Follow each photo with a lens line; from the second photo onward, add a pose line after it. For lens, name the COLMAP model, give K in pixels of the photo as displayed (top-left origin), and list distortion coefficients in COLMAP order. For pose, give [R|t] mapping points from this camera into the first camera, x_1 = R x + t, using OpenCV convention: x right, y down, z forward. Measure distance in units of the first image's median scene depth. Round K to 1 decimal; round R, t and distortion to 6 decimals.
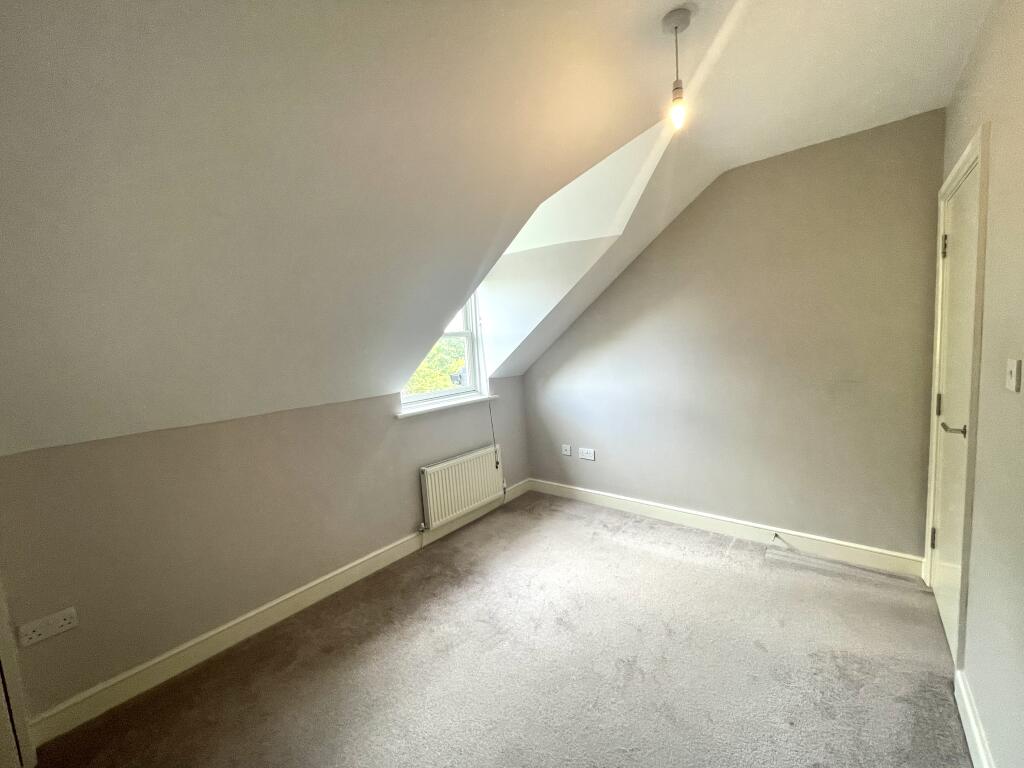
lens RADIAL K [[414.5, 0, 508.9], [0, 414.5, 387.7], [0, 0, 1]] dist [-0.007694, 0.000411]
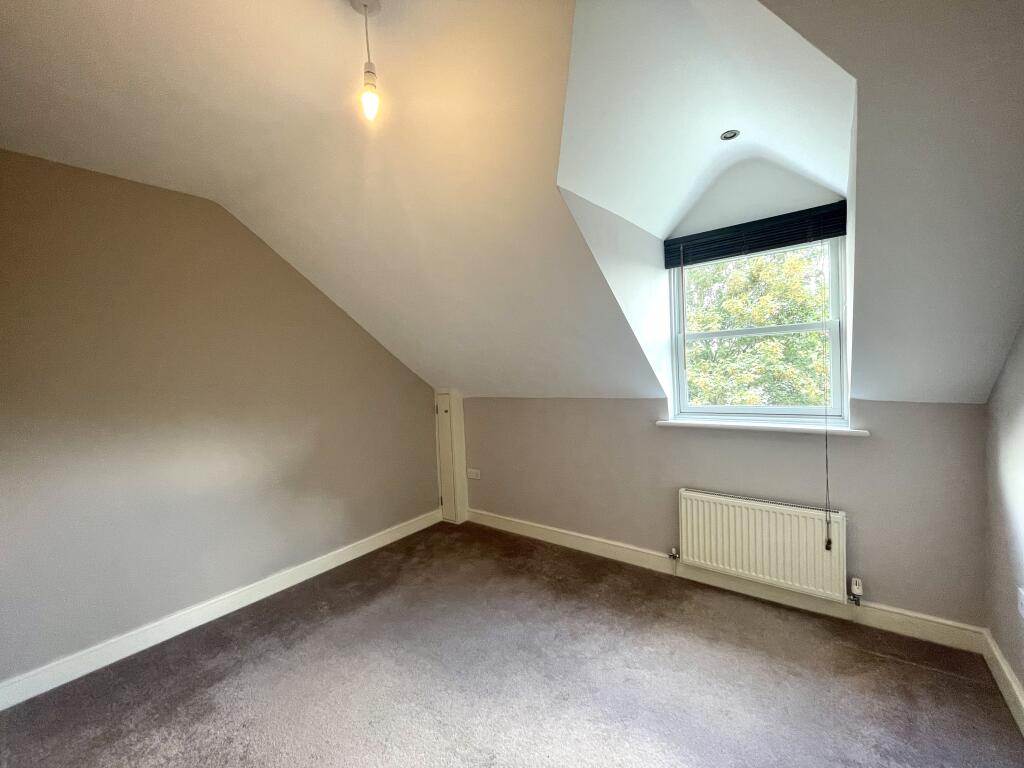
lens RADIAL K [[414.5, 0, 508.4], [0, 414.5, 383.0], [0, 0, 1]] dist [-0.007694, 0.000411]
pose [[0.022769, 0.099741, -0.994753, 0.623660], [-0.058474, 0.993440, 0.098271, -0.090623], [0.998029, 0.055930, 0.028452, 0.597169]]
